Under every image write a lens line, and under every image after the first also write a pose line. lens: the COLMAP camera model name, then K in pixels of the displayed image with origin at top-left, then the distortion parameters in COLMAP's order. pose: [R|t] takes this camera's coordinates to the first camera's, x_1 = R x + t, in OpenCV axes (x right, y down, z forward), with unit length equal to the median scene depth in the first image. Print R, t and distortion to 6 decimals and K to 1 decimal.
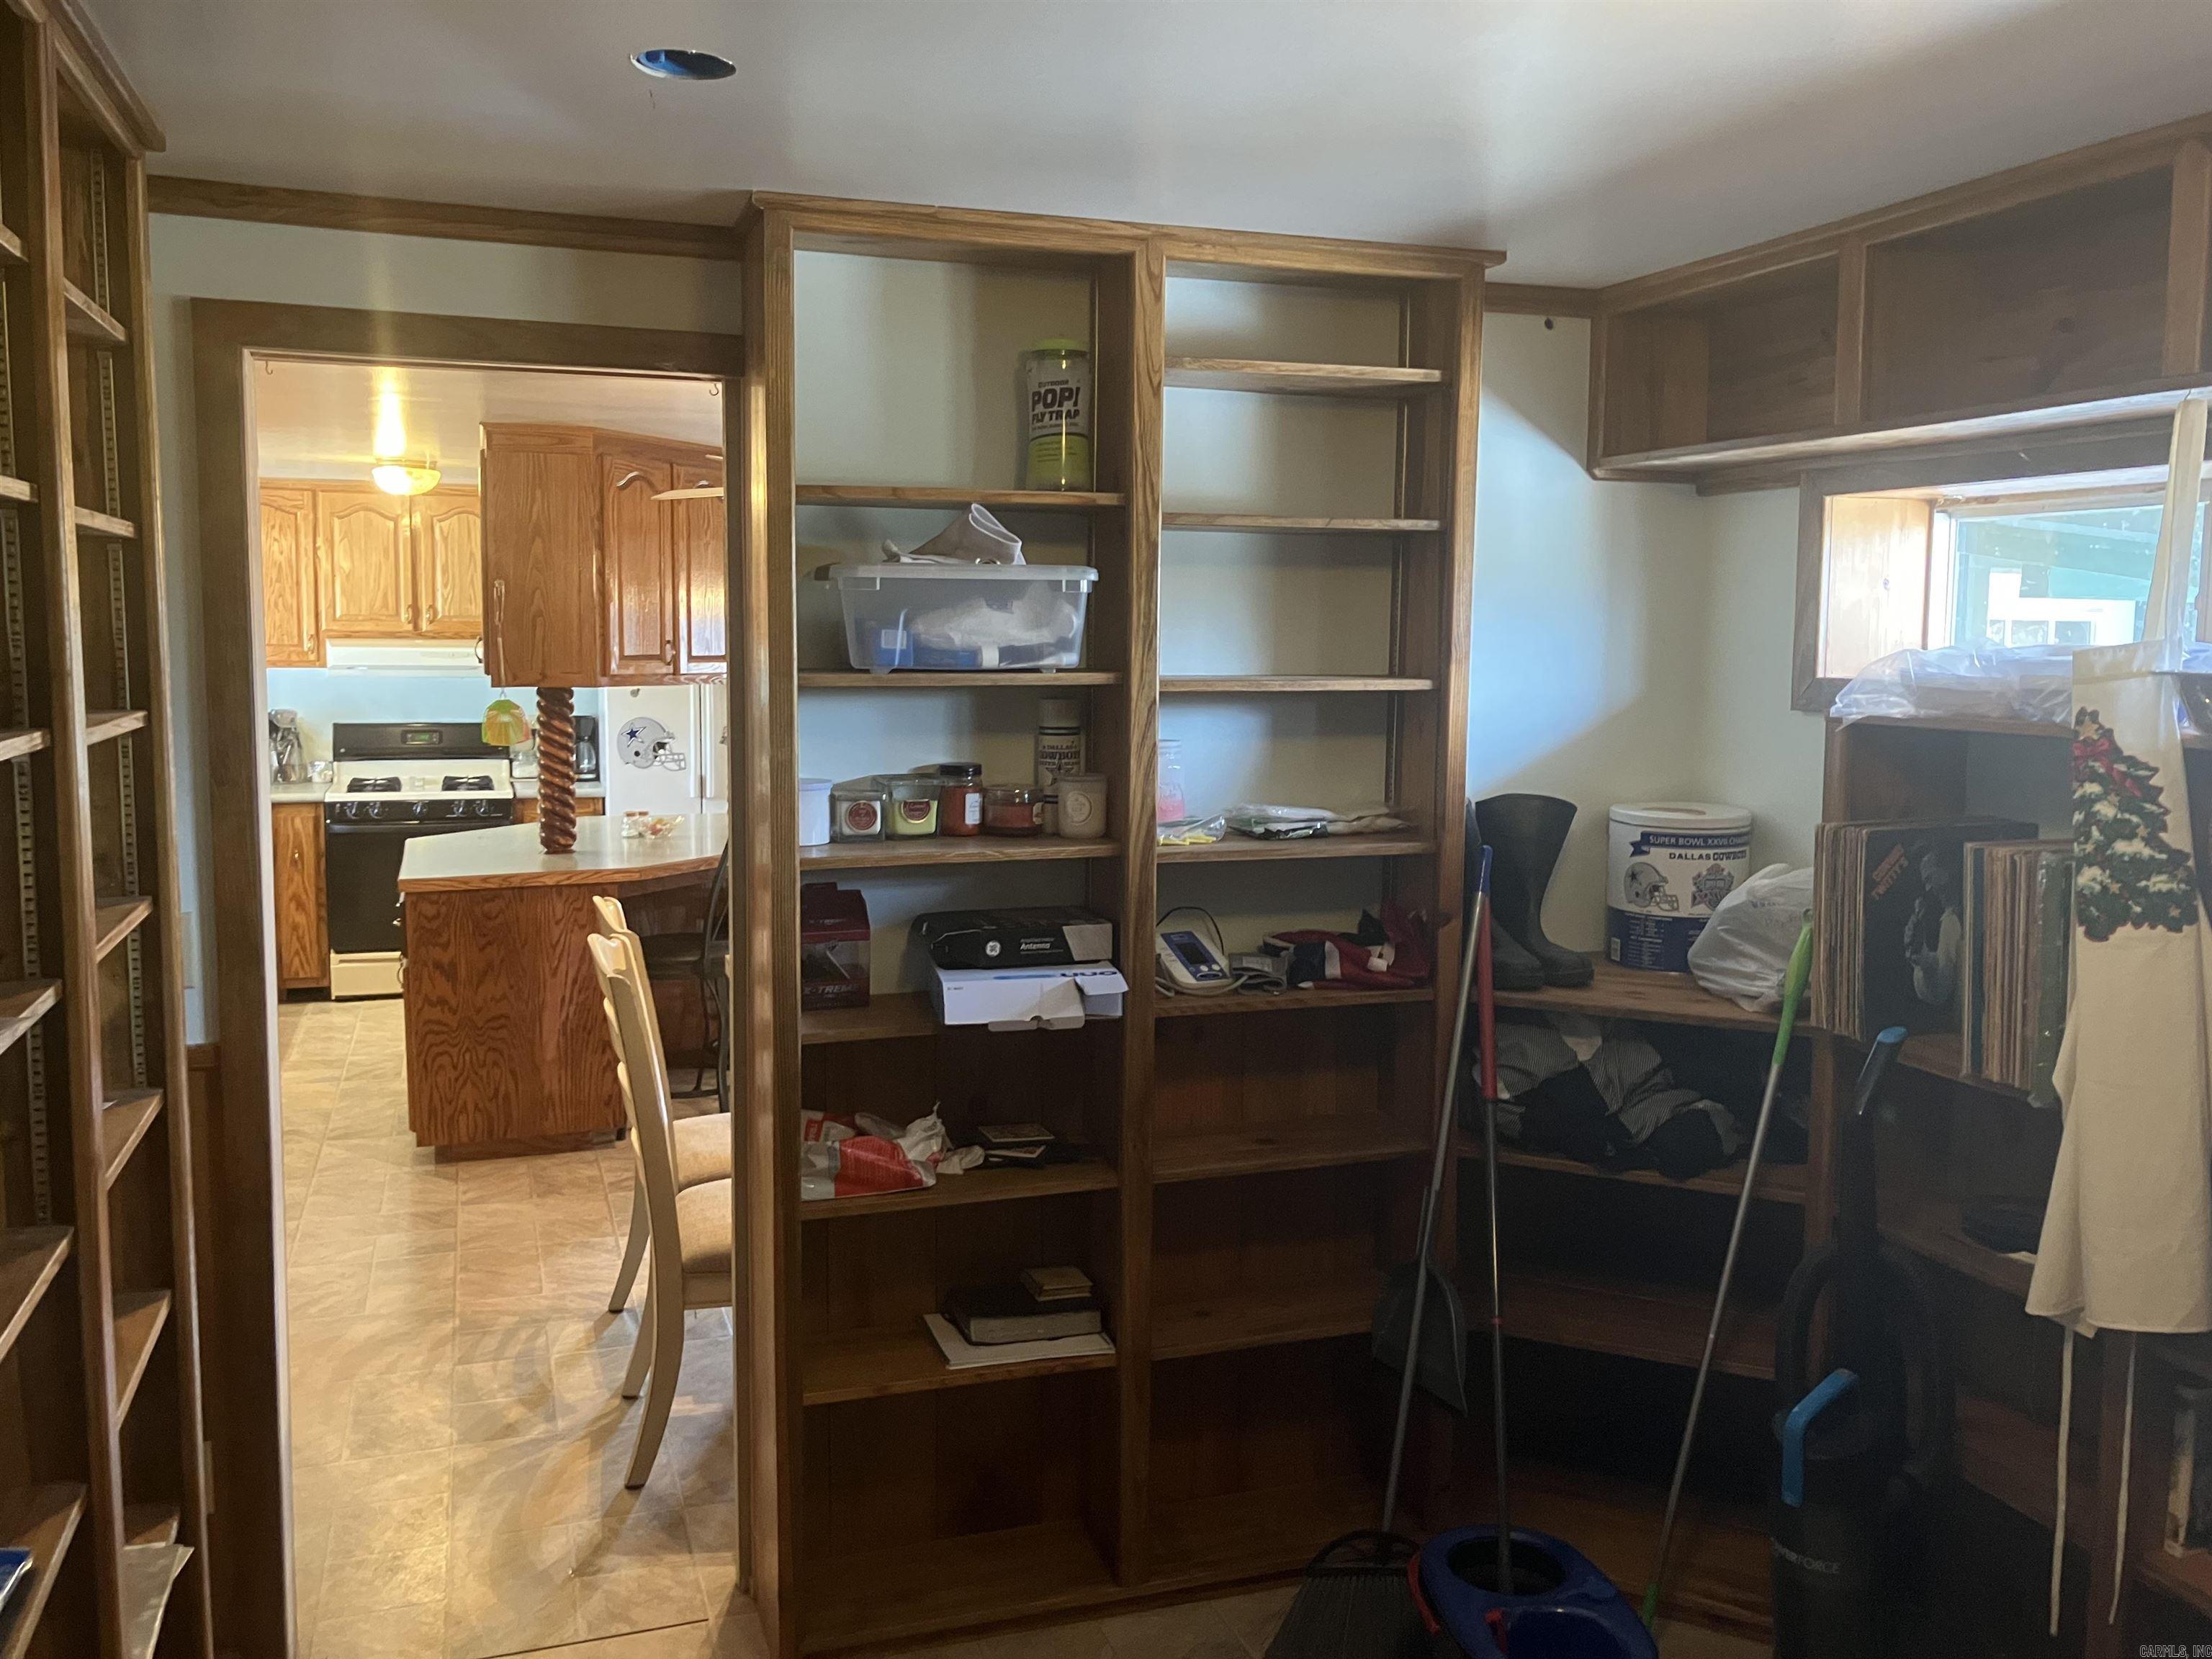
lens RADIAL K [[1818.3, 0, 1101.1], [0, 1818.3, 818.1], [0, 0, 1]] dist [0.057843, -0.076652]
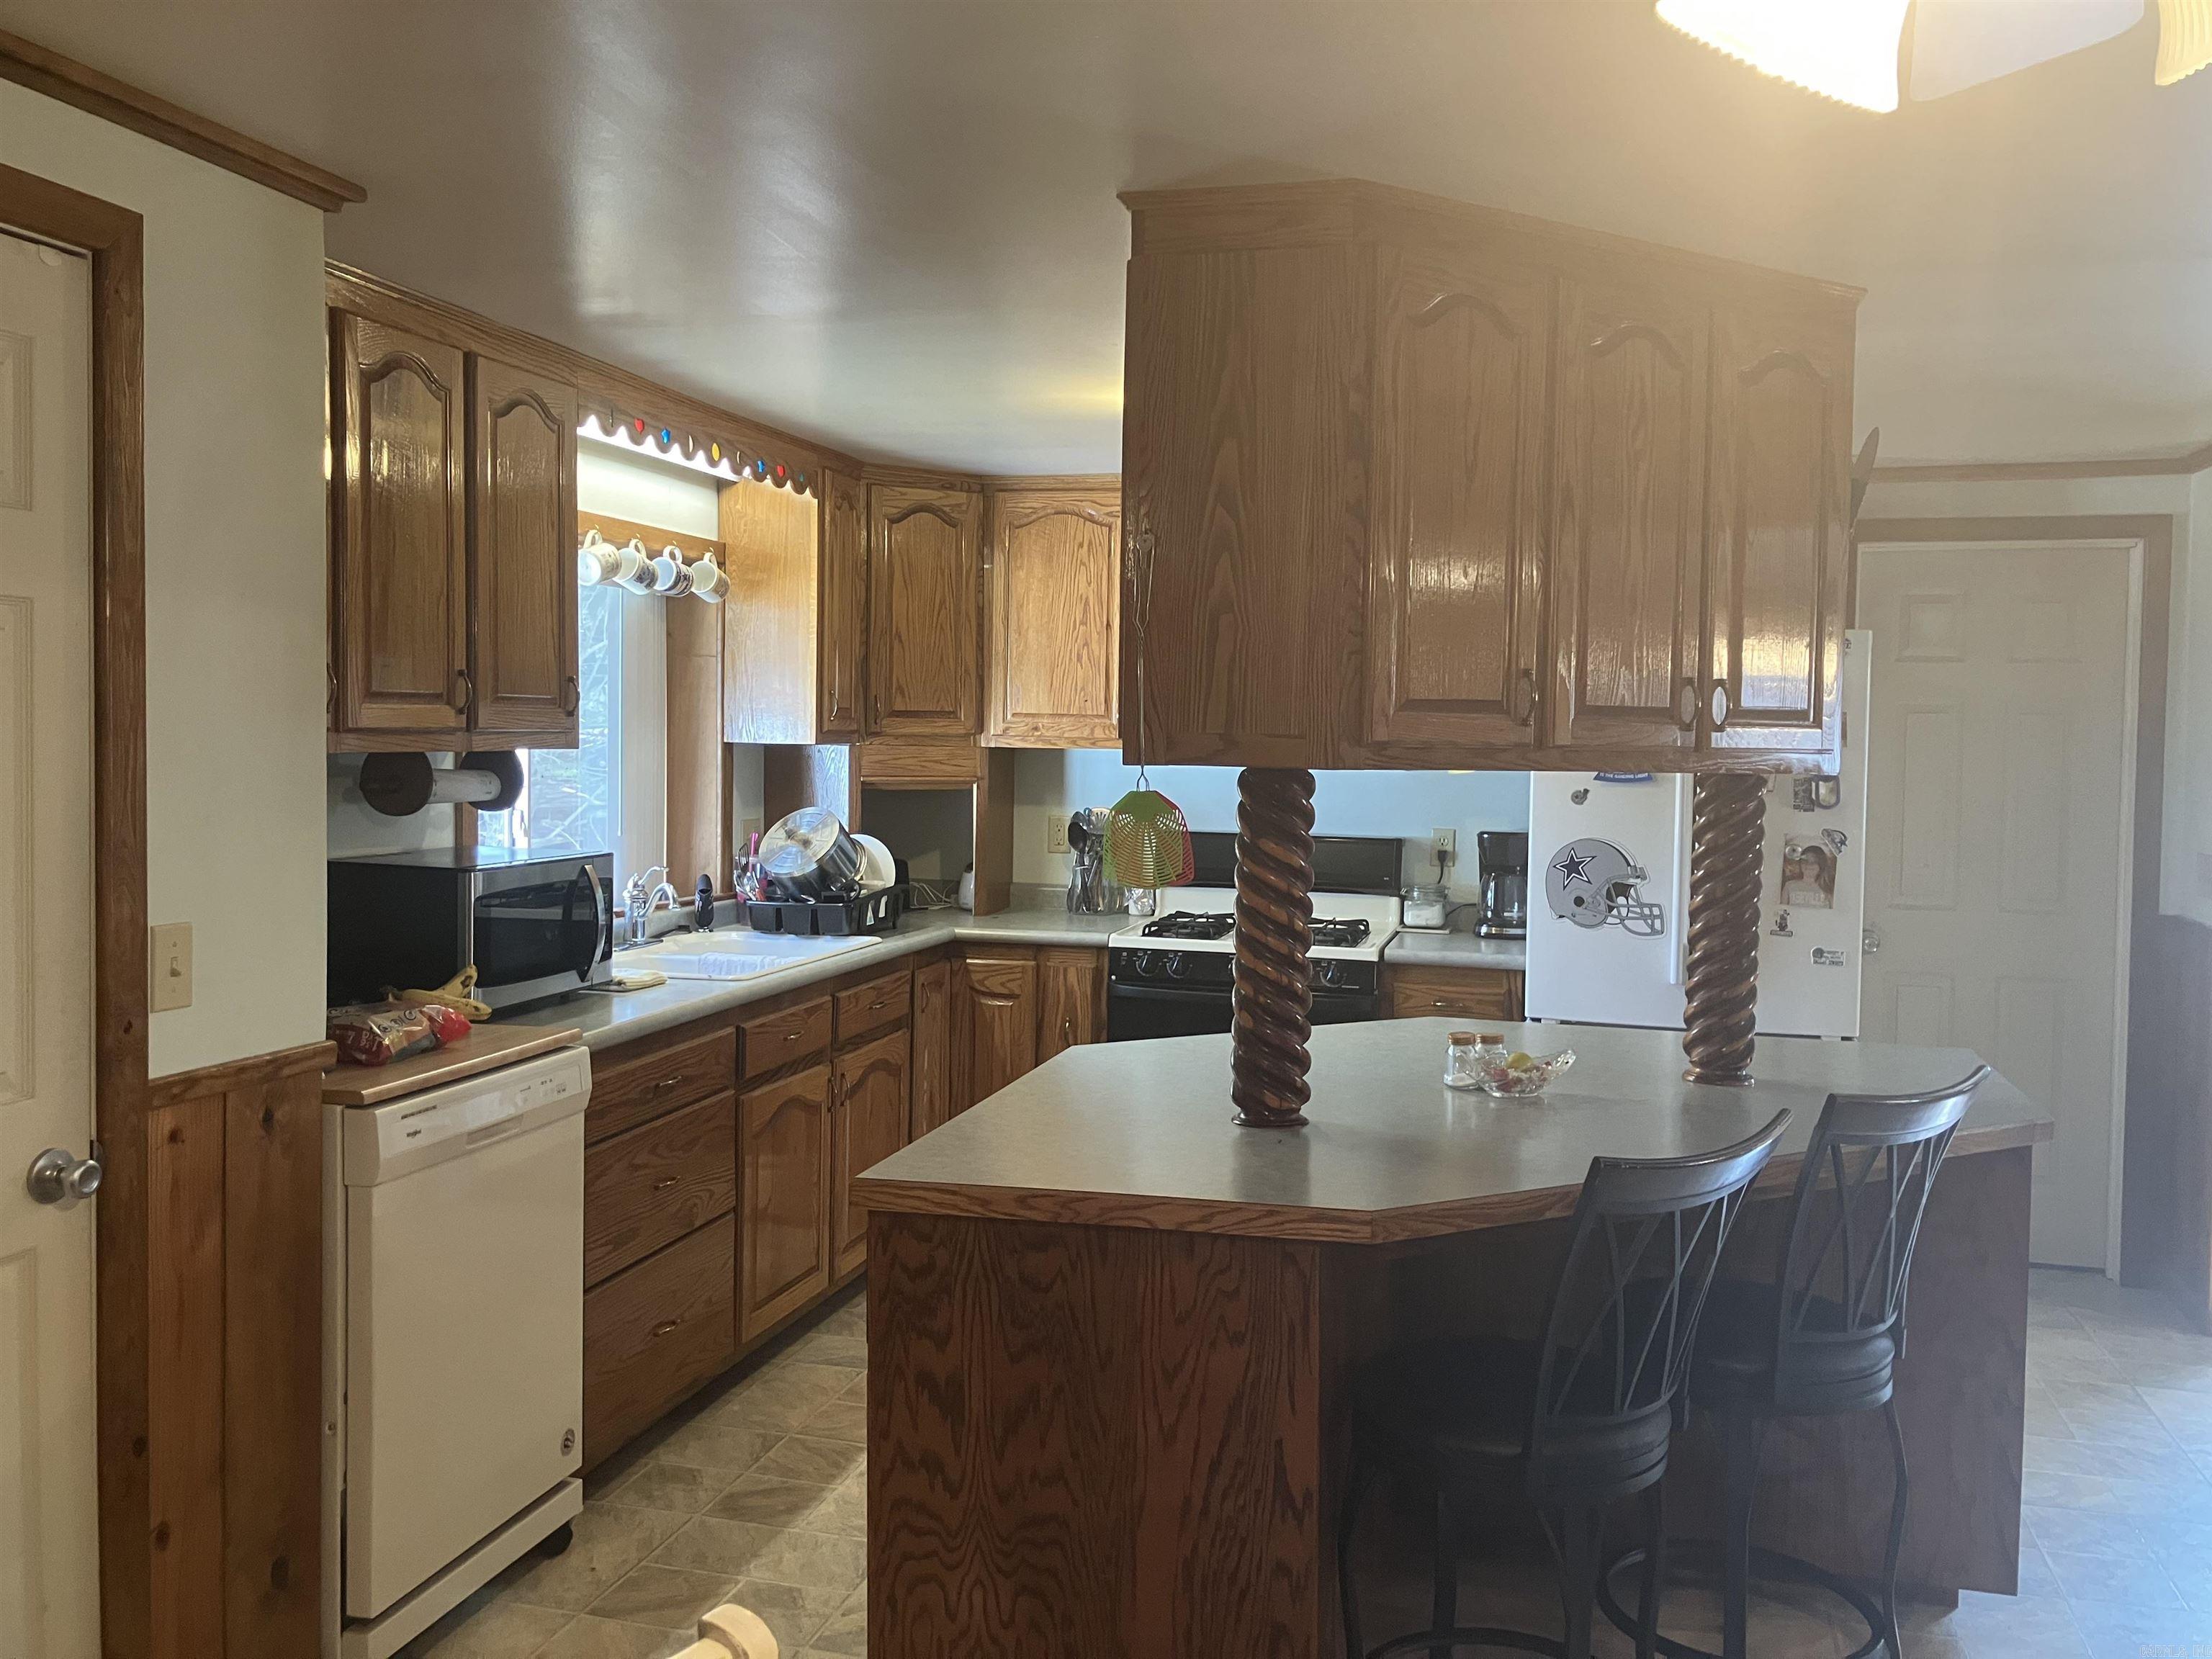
lens RADIAL K [[1818.3, 0, 1101.1], [0, 1818.3, 818.1], [0, 0, 1]] dist [0.057843, -0.076652]
pose [[0.826969, 0.032934, -0.561282, -0.079251], [-0.068051, 0.996807, -0.041775, -0.039306], [0.558113, 0.072742, 0.826570, 0.628166]]
